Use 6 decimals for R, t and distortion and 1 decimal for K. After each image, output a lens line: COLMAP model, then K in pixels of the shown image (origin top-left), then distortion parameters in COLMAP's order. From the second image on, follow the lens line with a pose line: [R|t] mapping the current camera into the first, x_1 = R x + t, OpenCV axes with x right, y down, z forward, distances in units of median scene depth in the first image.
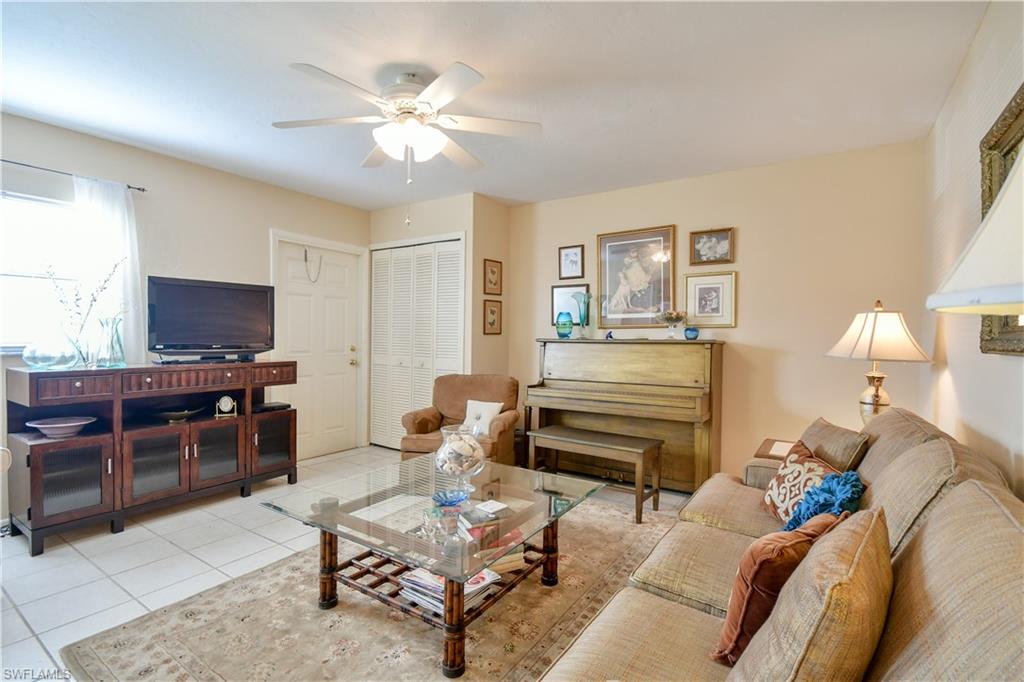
lens RADIAL K [[460.1, 0, 517.9], [0, 460.1, 345.3], [0, 0, 1]] dist [-0.002981, -0.001851]
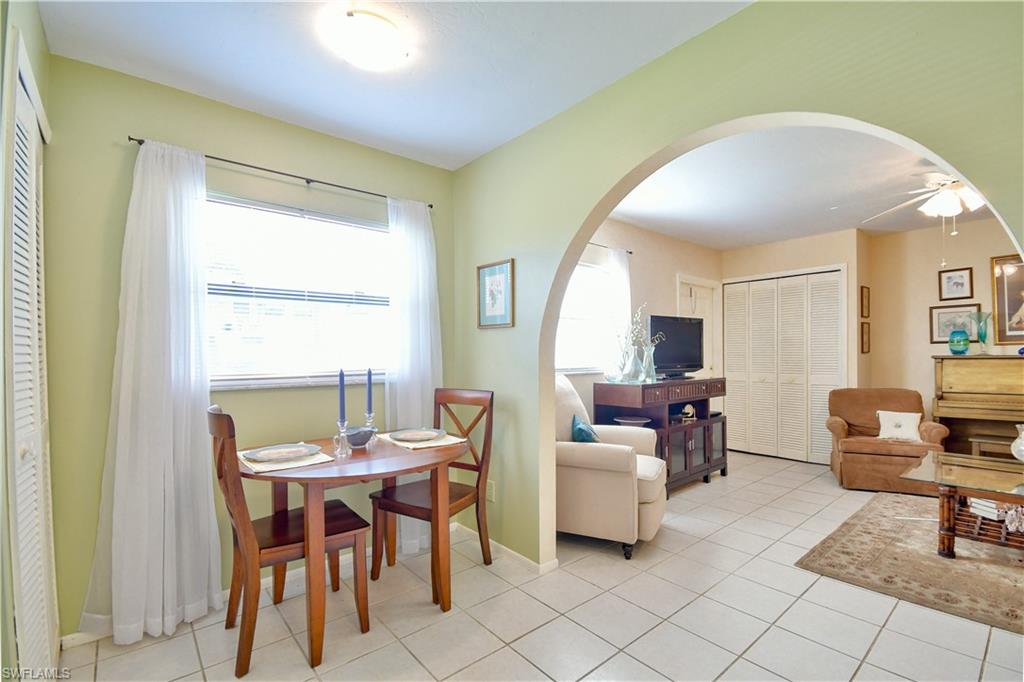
lens RADIAL K [[460.1, 0, 516.5], [0, 460.1, 346.5], [0, 0, 1]] dist [-0.002981, -0.001851]
pose [[0.964100, -0.026332, -0.264231, -0.696686], [0.014758, 0.998847, -0.045692, -0.001102], [0.265129, 0.040152, 0.963376, -0.354433]]
